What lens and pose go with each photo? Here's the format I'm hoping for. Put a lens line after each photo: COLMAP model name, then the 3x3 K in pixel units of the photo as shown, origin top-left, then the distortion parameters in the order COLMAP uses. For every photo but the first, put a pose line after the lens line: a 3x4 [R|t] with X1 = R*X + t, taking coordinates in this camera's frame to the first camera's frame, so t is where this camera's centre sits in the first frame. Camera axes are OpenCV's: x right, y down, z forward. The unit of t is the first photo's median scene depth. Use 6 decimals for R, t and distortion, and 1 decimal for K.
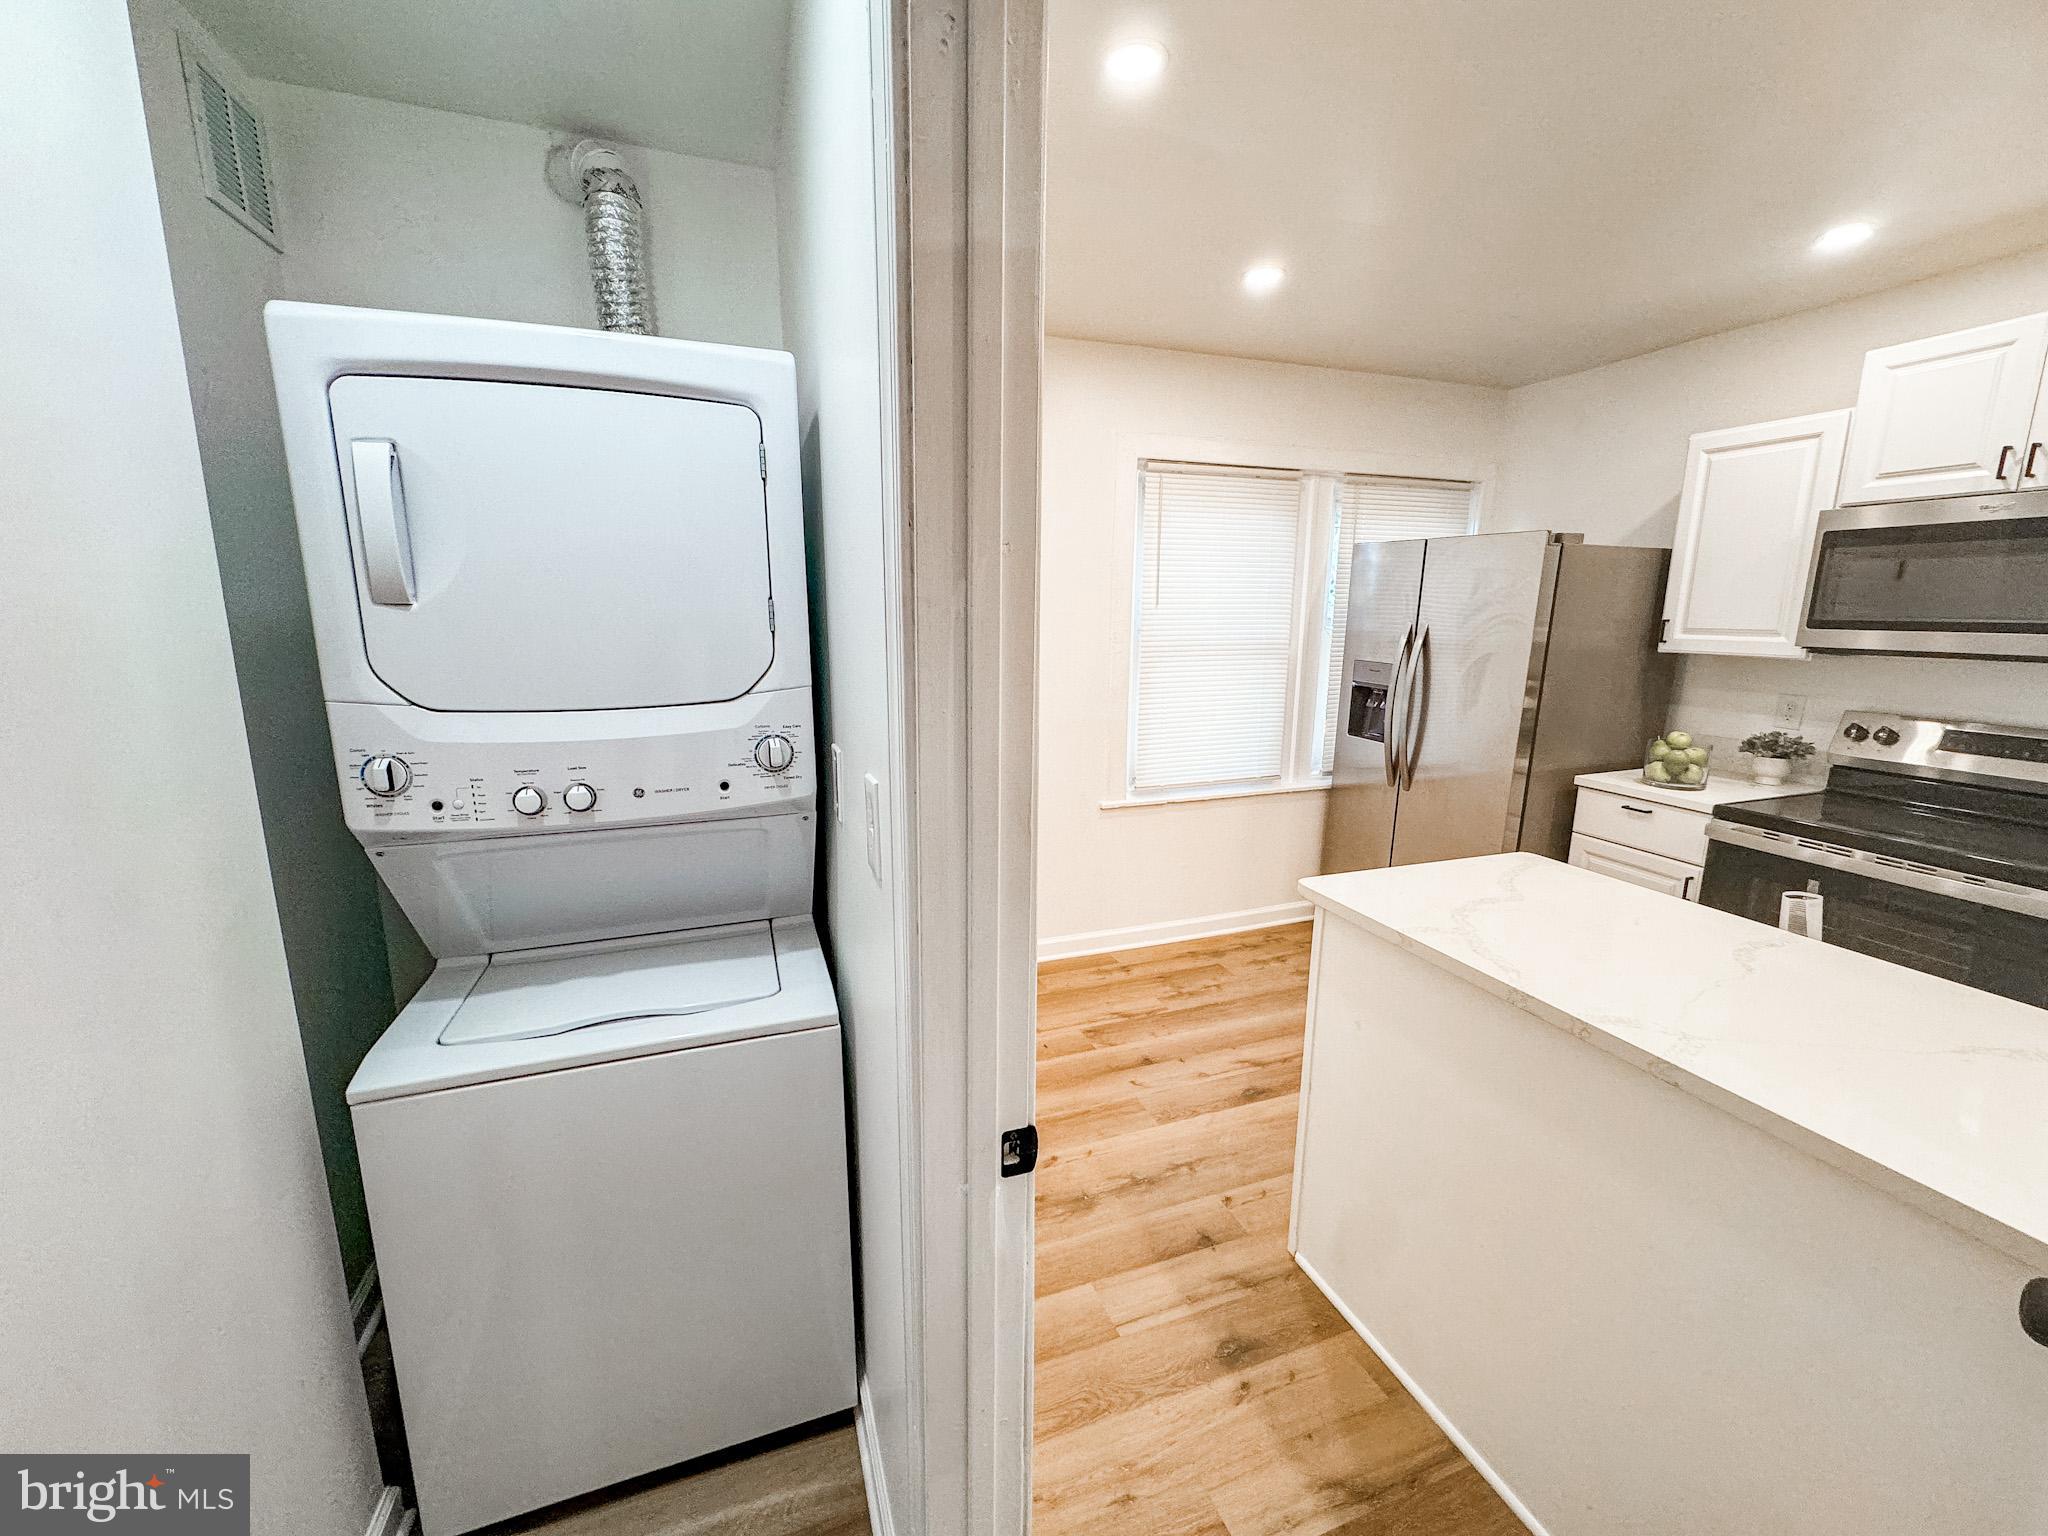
lens RADIAL K [[814.8, 0, 1019.7], [0, 814.8, 760.5], [0, 0, 1]] dist [0.000443, 0.000013]
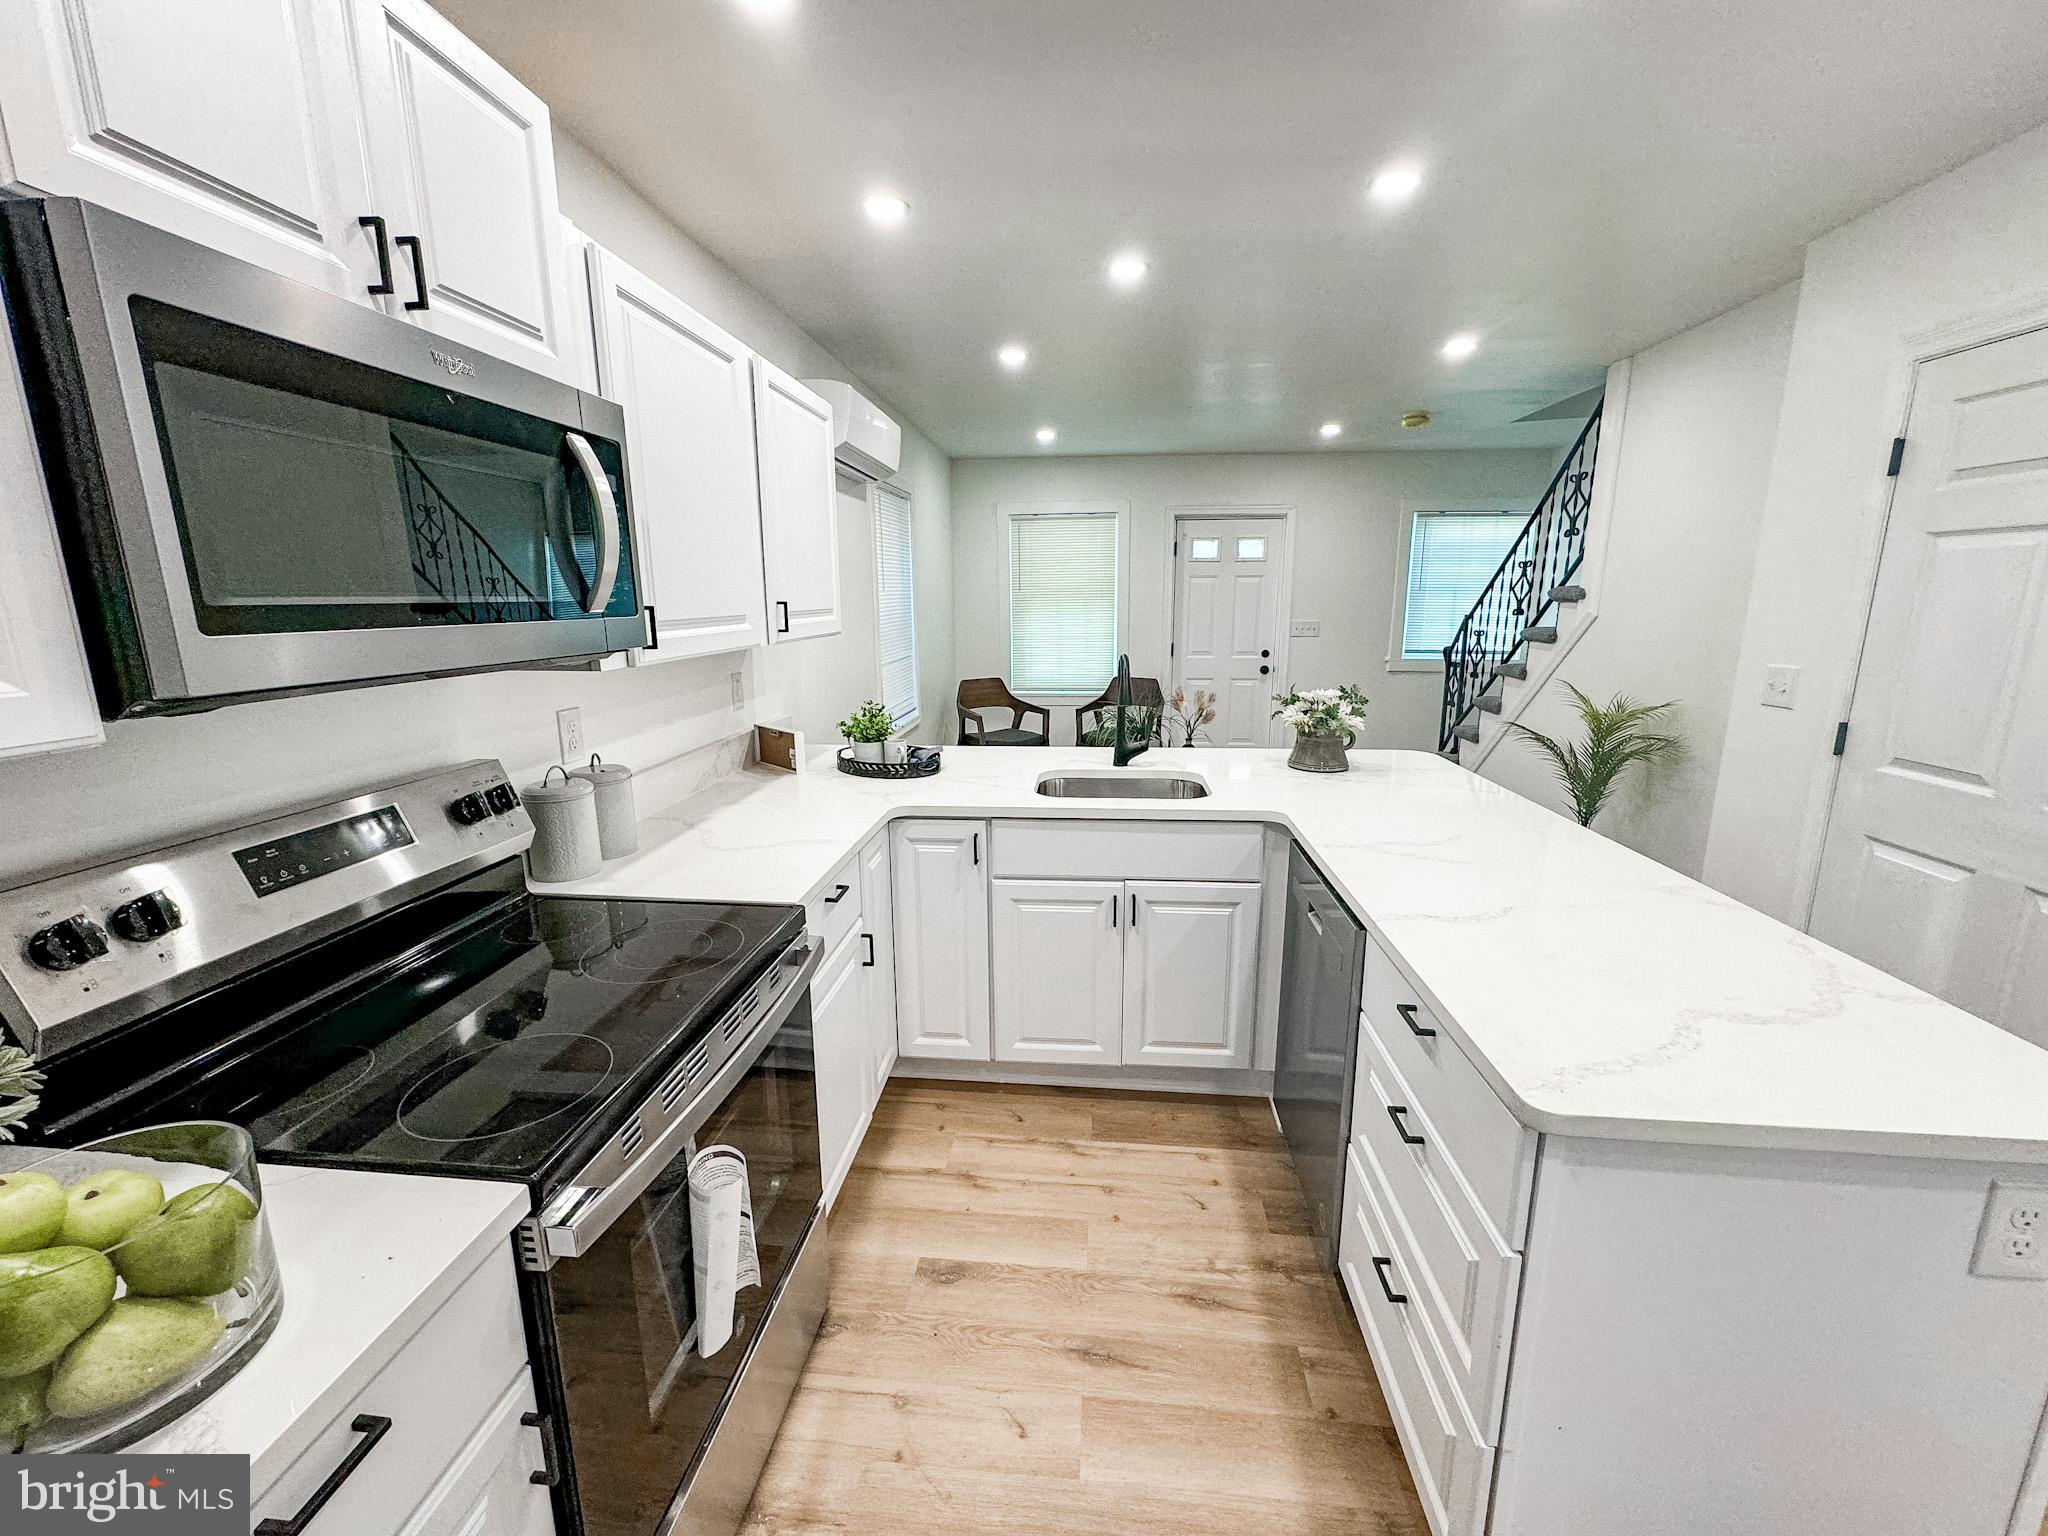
lens RADIAL K [[814.8, 0, 1022.5], [0, 814.8, 766.7], [0, 0, 1]] dist [0.000443, 0.000013]
pose [[-0.902491, -0.089896, 0.421223, 0.516605], [0.081044, 0.925063, 0.371066, -0.187413], [-0.423015, 0.369021, -0.827576, 1.044141]]
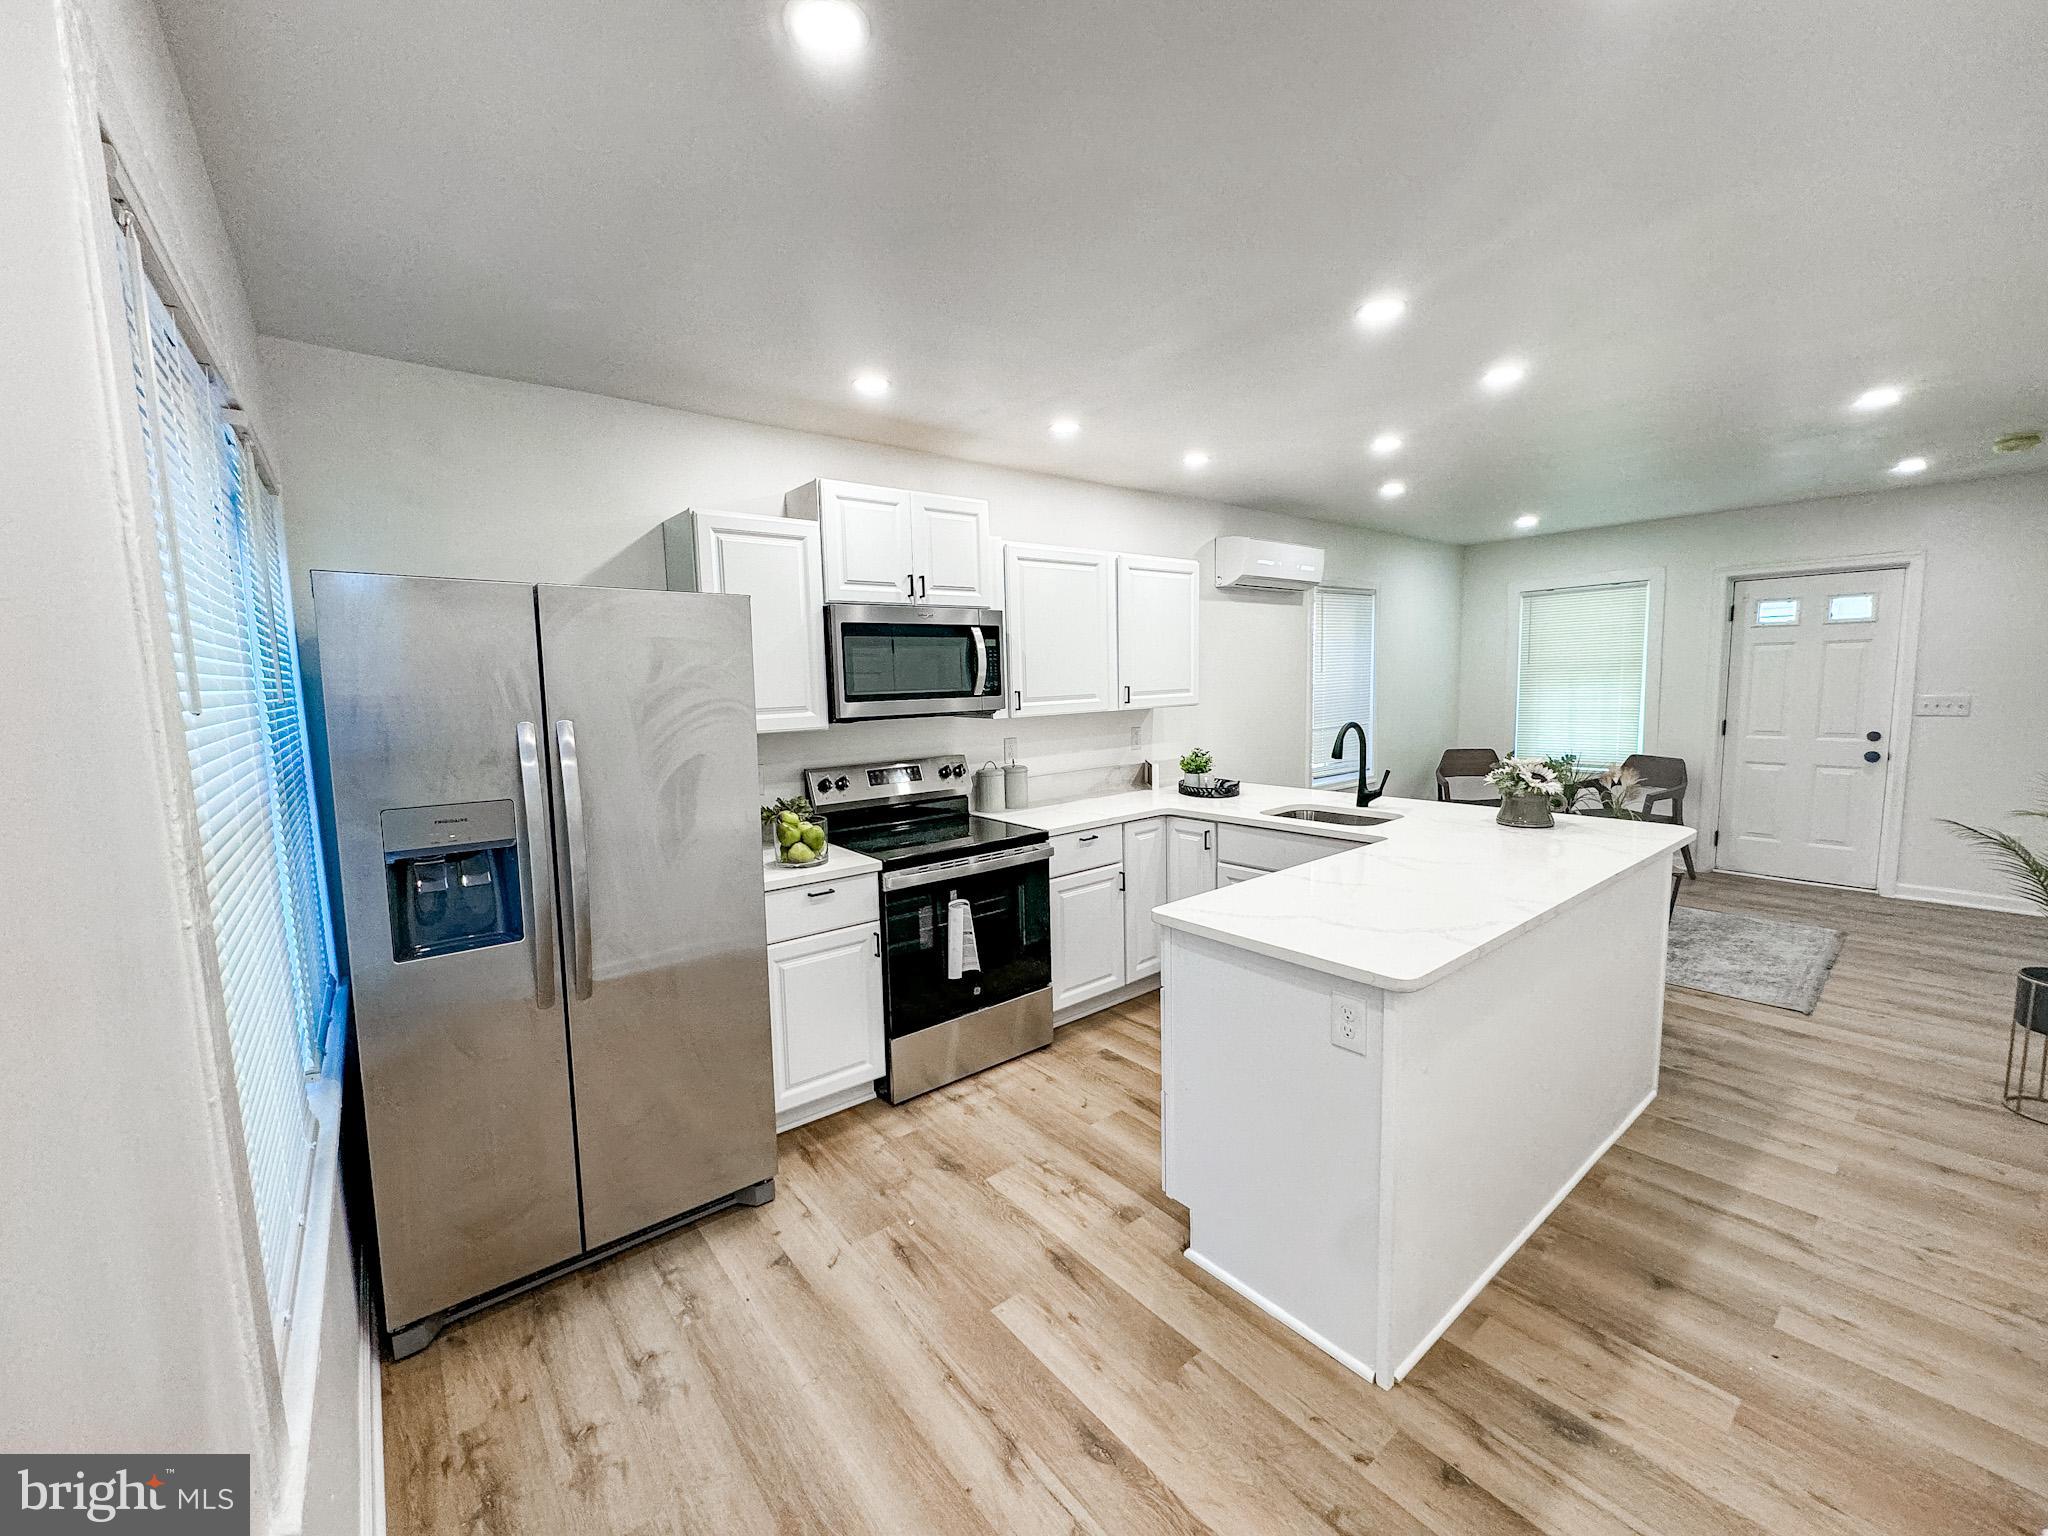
lens RADIAL K [[814.8, 0, 1026.0], [0, 814.8, 765.7], [0, 0, 1]] dist [0.000443, 0.000013]
pose [[-0.329195, -0.101605, 0.938779, -0.218765], [0.200216, 0.964077, 0.174552, -0.208549], [-0.922791, 0.245421, -0.297026, 1.037811]]
